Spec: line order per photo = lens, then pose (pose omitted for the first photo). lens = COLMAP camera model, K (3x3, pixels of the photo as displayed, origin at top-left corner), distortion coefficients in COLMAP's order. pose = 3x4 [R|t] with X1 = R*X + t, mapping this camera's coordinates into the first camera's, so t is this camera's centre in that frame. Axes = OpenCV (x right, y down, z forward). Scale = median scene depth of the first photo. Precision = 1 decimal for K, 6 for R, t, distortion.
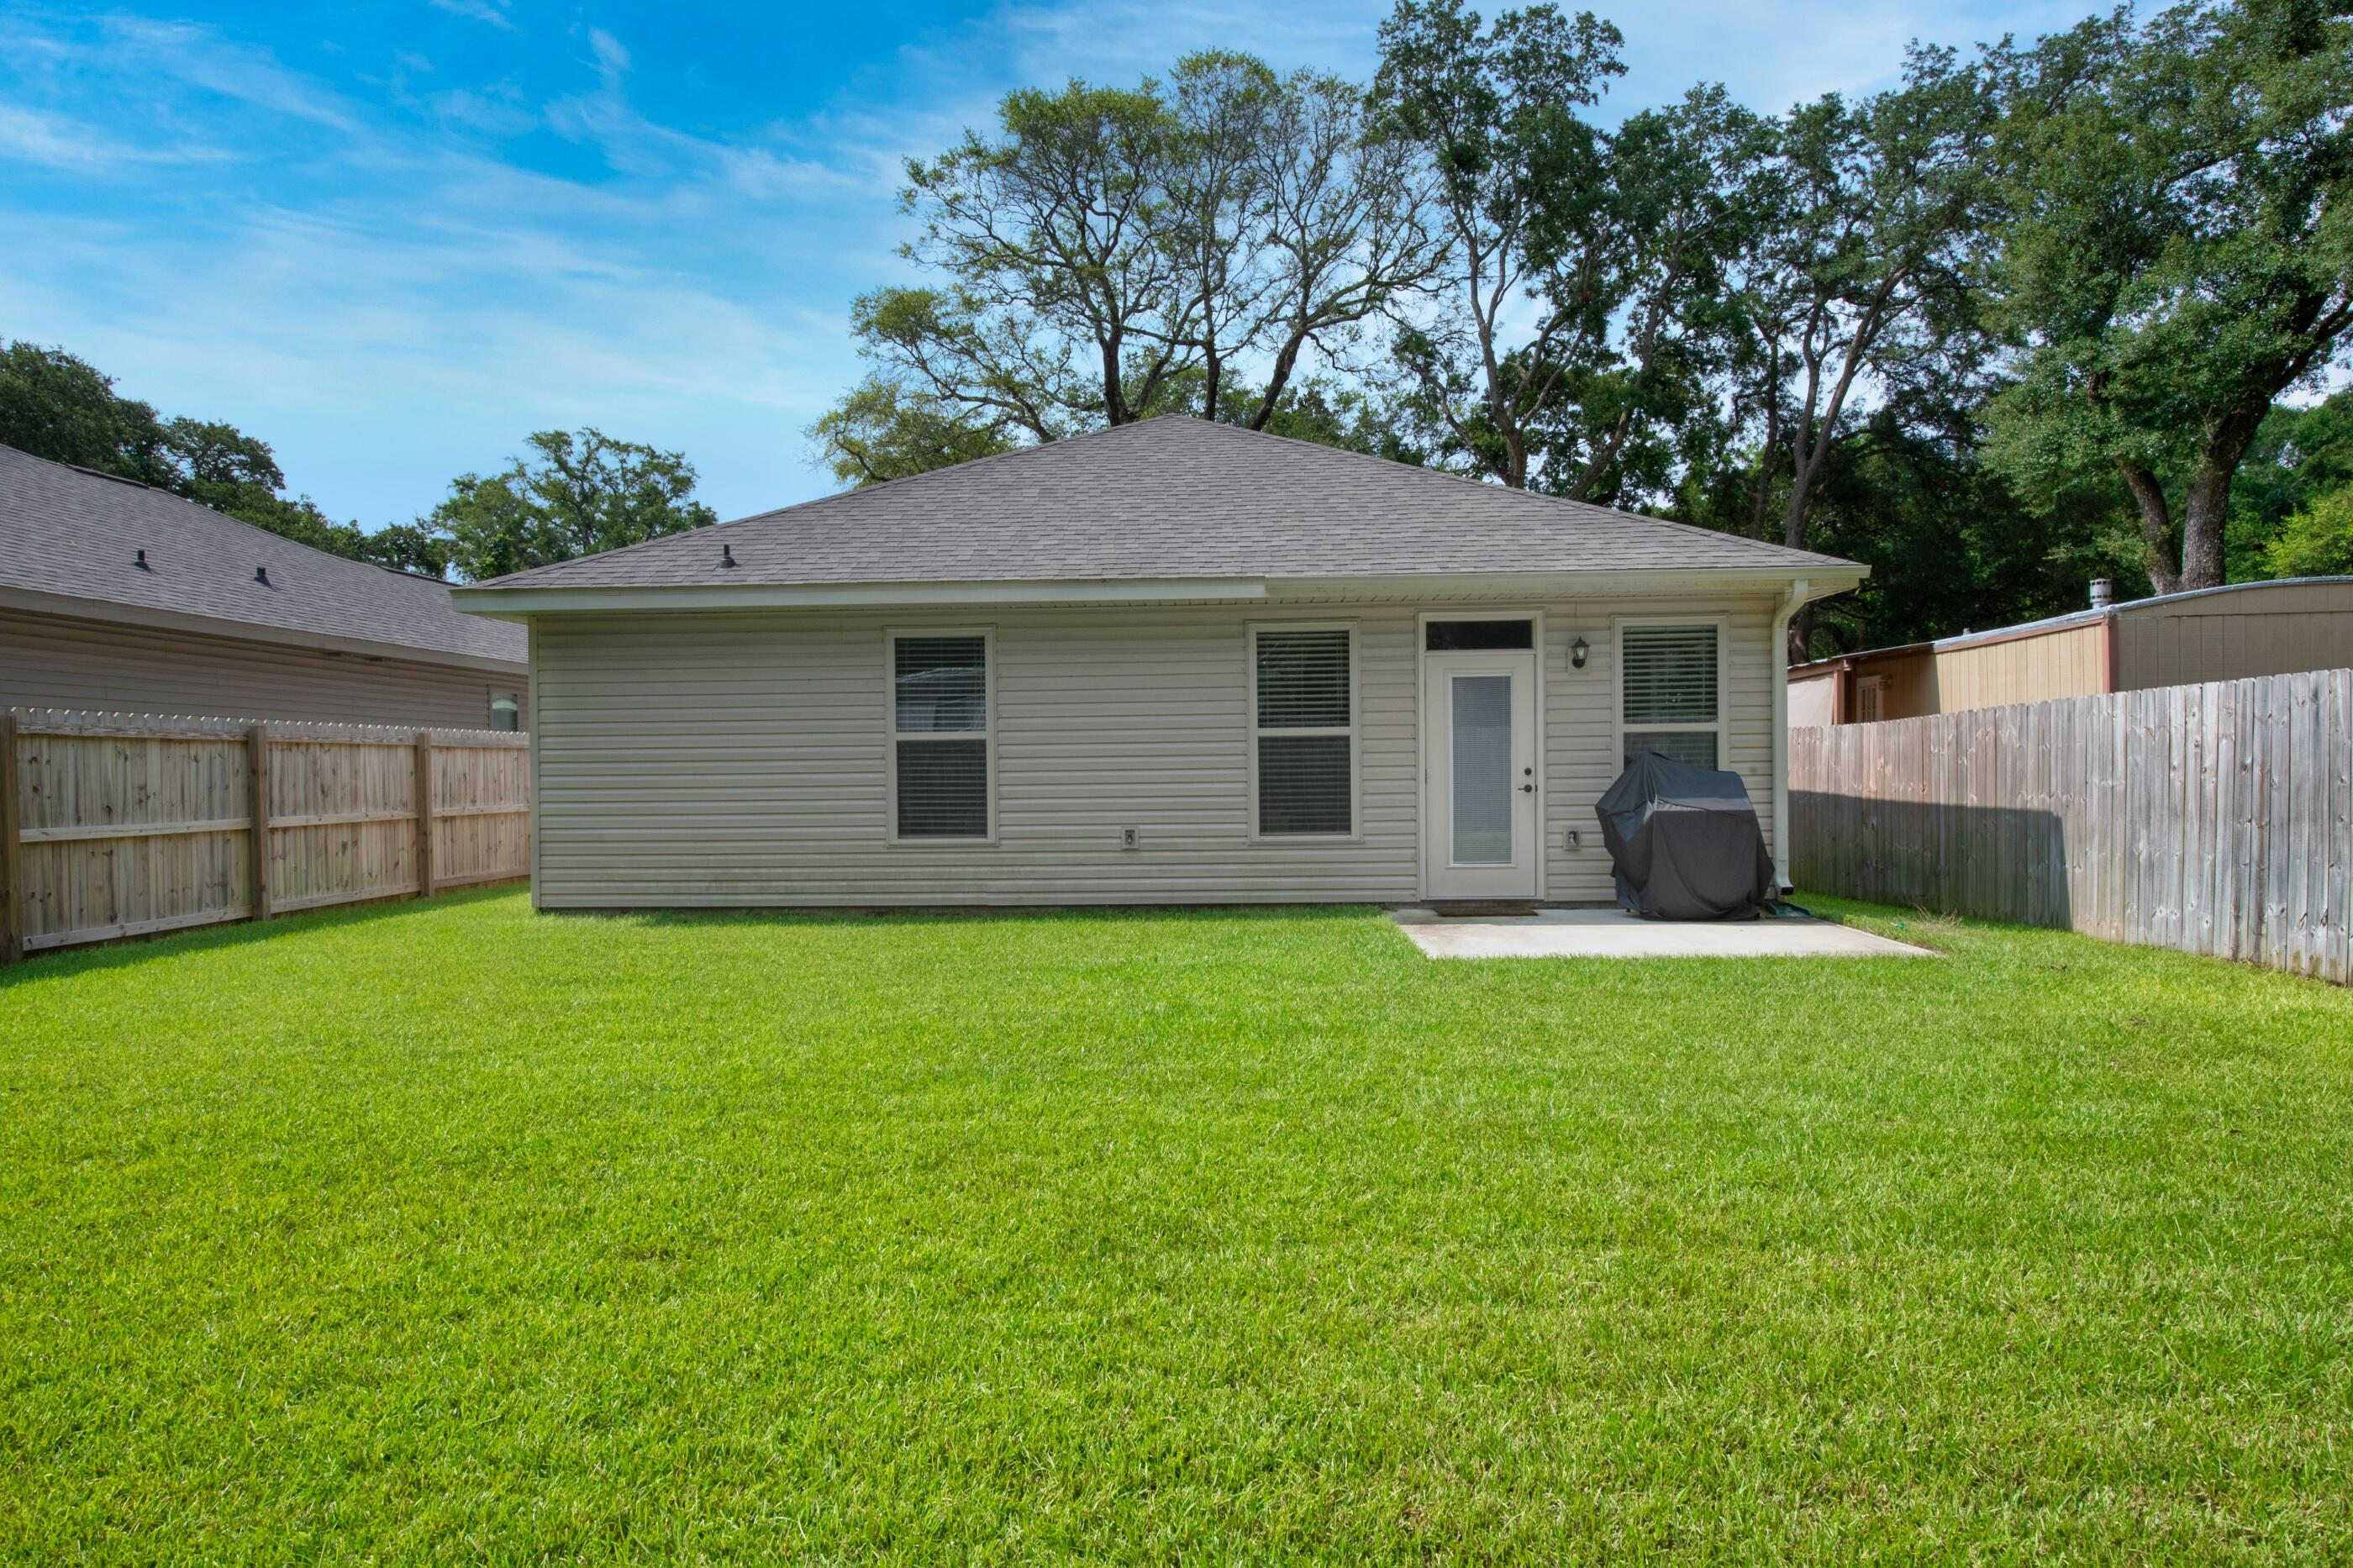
lens RADIAL K [[1358.8, 0, 1180.8], [0, 1358.8, 765.8], [0, 0, 1]] dist [-0.005245, -0.002552]
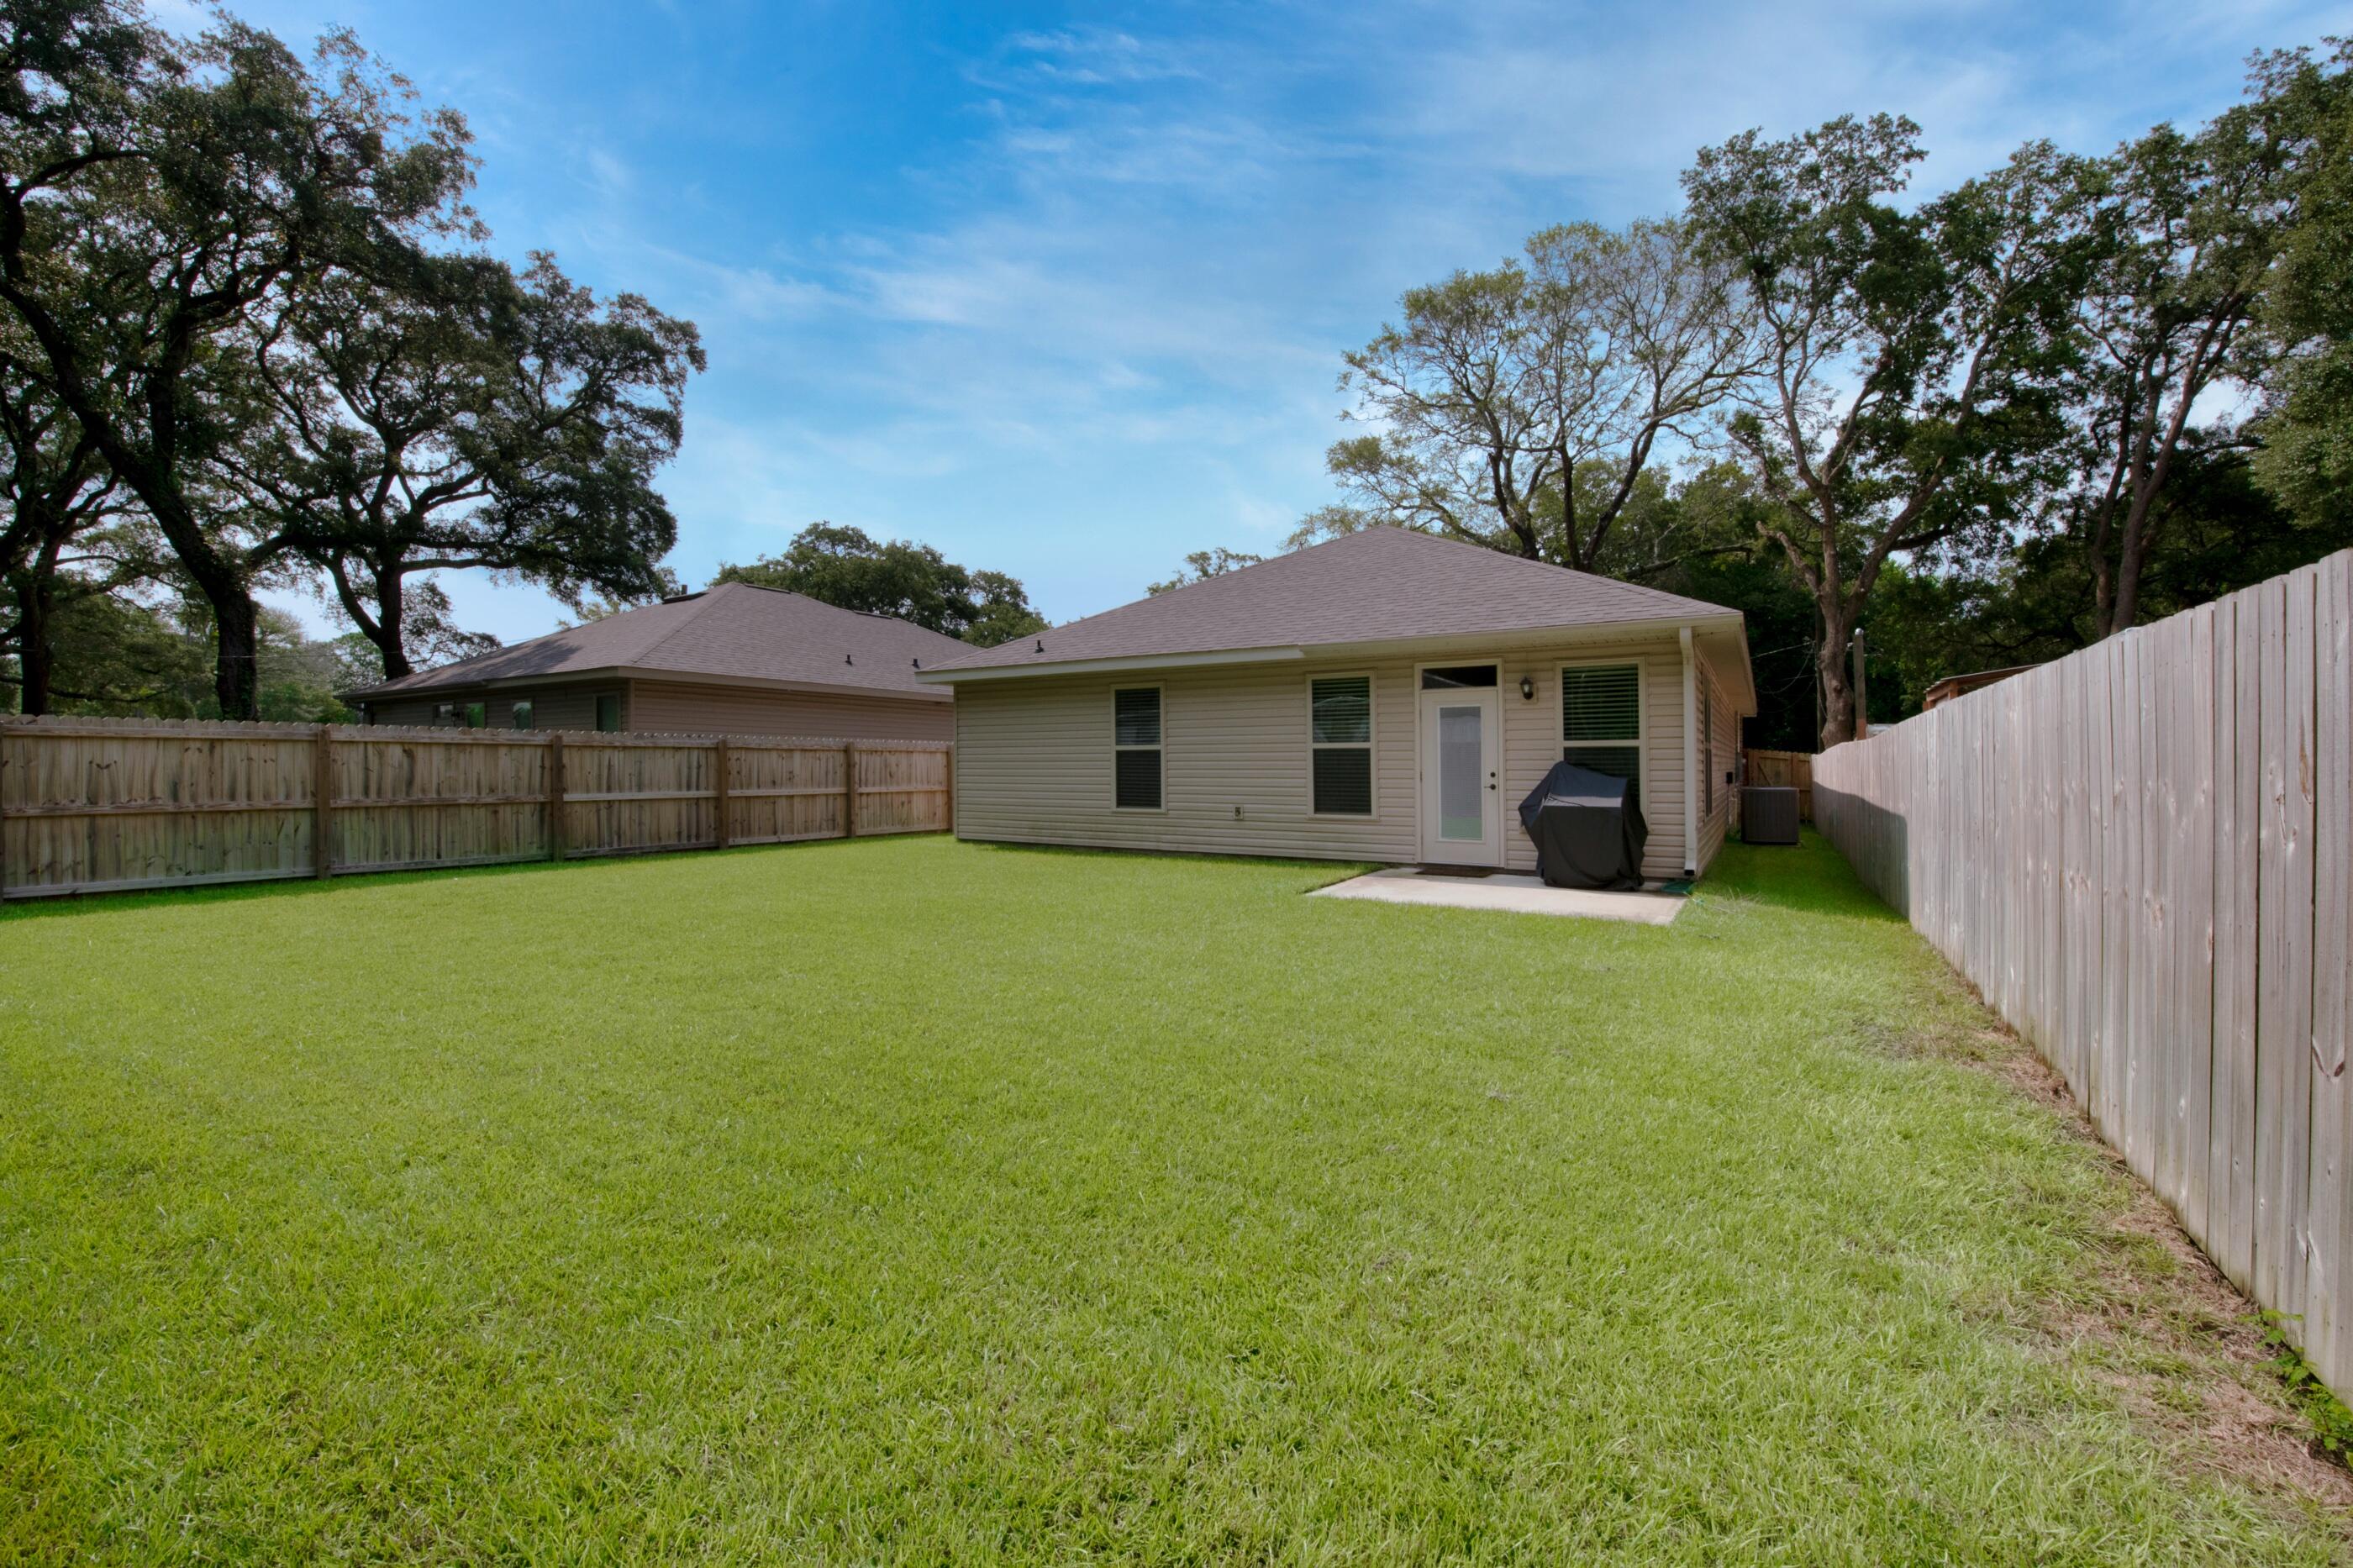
lens RADIAL K [[959.7, 0, 1174.9], [0, 959.7, 795.4], [0, 0, 1]] dist [-0.012817, -0.002336]
pose [[0.869293, 0.026160, -0.493604, 0.198568], [-0.009875, 0.999318, 0.035572, -0.002732], [0.494198, -0.026048, 0.868959, -0.004349]]
